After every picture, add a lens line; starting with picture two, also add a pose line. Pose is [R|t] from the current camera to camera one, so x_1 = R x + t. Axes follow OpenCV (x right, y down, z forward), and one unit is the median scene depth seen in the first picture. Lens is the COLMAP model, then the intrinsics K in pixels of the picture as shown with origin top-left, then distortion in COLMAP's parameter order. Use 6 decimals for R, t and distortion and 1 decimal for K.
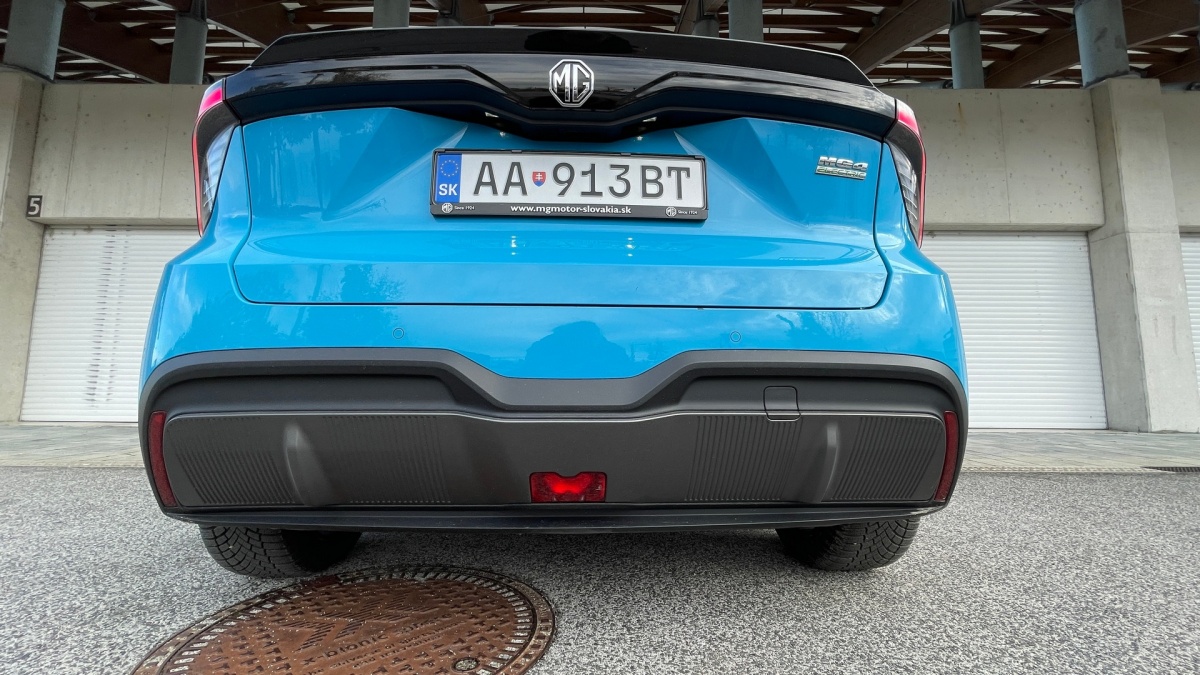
lens RADIAL K [[486.3, 0, 606.8], [0, 486.3, 336.9], [0, 0, 1]] dist [-0.004549, -0.000887]
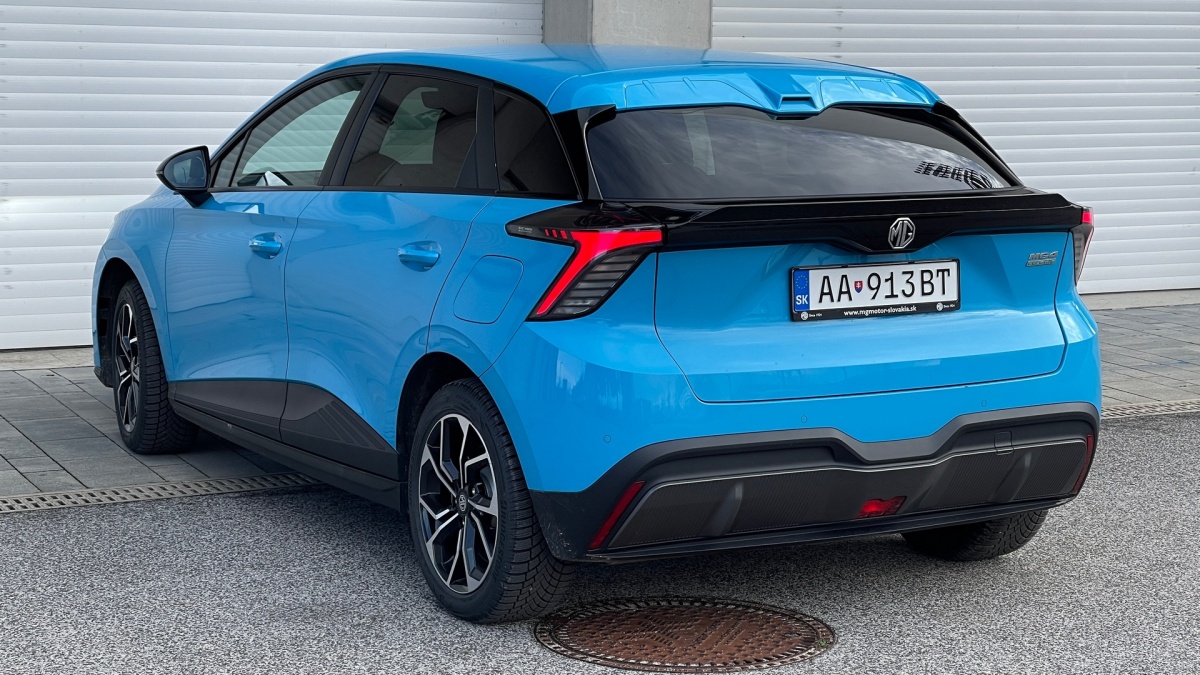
lens RADIAL K [[2193.1, 0, 599.1], [0, 2193.1, 314.3], [0, 0, 1]] dist [0.027281, 0.182928]
pose [[0.896645, -0.050111, 0.439906, -3.397734], [-0.056084, 0.972716, 0.225119, -1.554725], [-0.439184, -0.226523, 0.869370, -3.890966]]
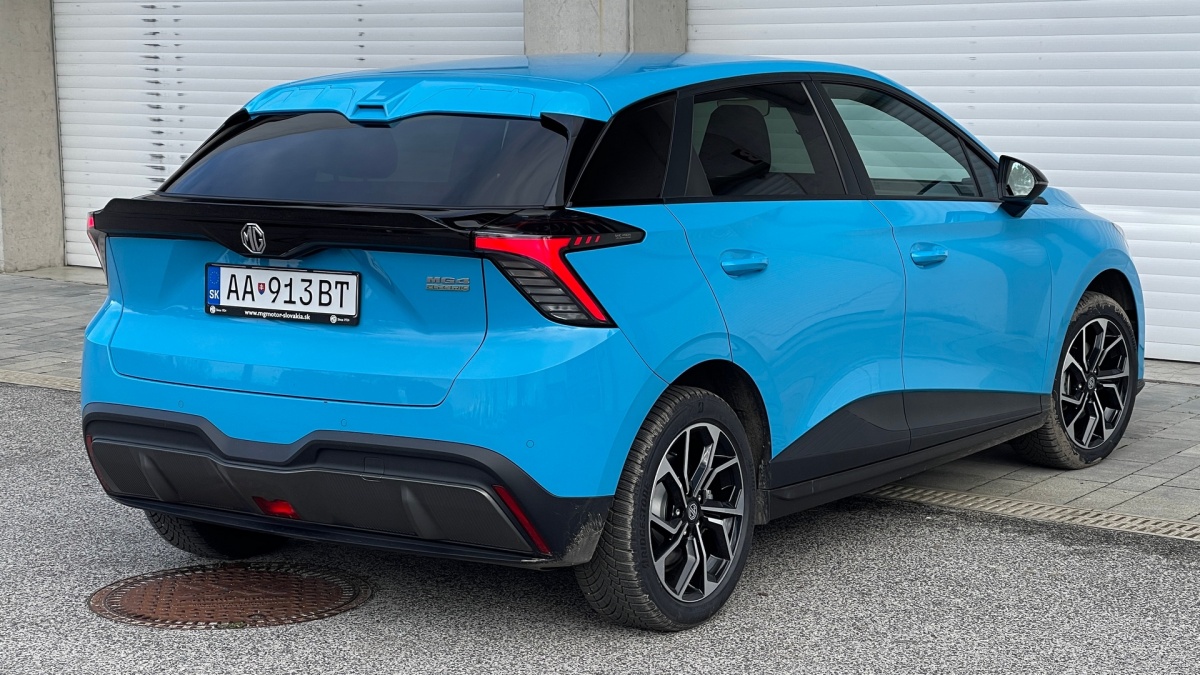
lens RADIAL K [[2220.7, 0, 600.0], [0, 2220.7, 337.5], [0, 0, 1]] dist [0.160197, 0.407981]
pose [[0.793838, 0.069532, -0.604141, 4.390297], [0.077967, 0.973606, 0.214503, -1.456004], [0.603111, -0.217384, 0.767465, -3.247107]]
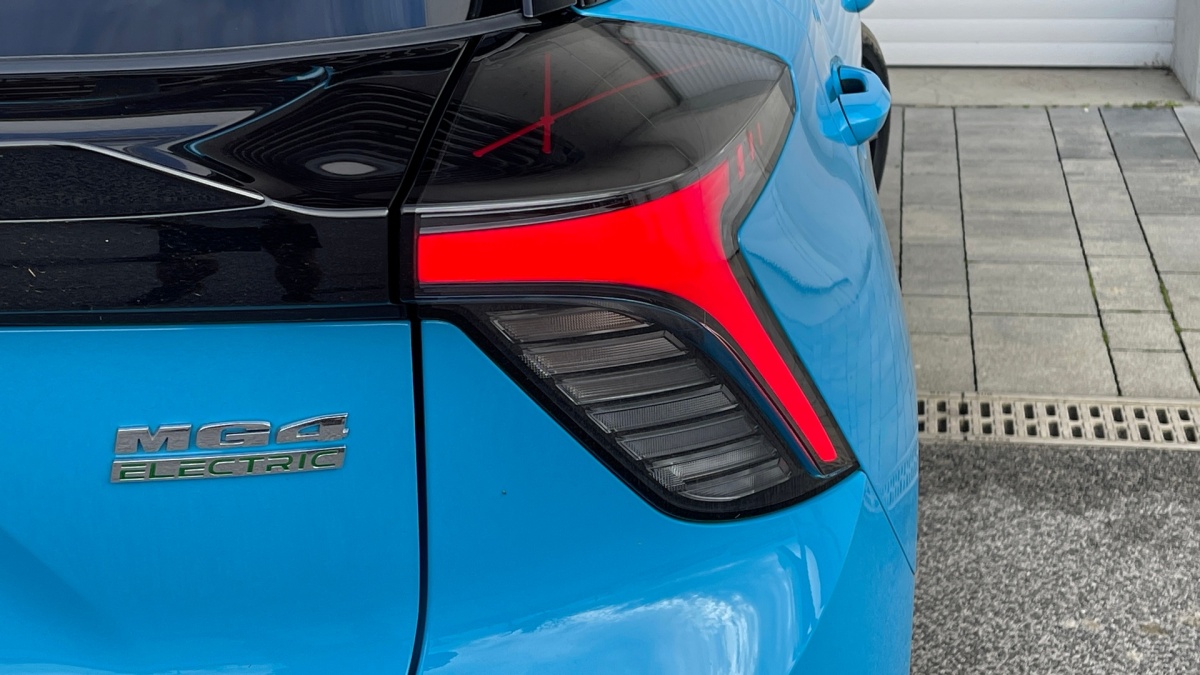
lens RADIAL K [[1931.0, 0, 600.0], [0, 1931.0, 337.5], [0, 0, 1]] dist [0.047624, -0.016404]
pose [[0.986121, 0.036778, -0.161904, 0.876416], [0.037029, 0.901876, 0.430406, -0.857808], [0.161846, -0.430428, 0.887997, 0.188457]]
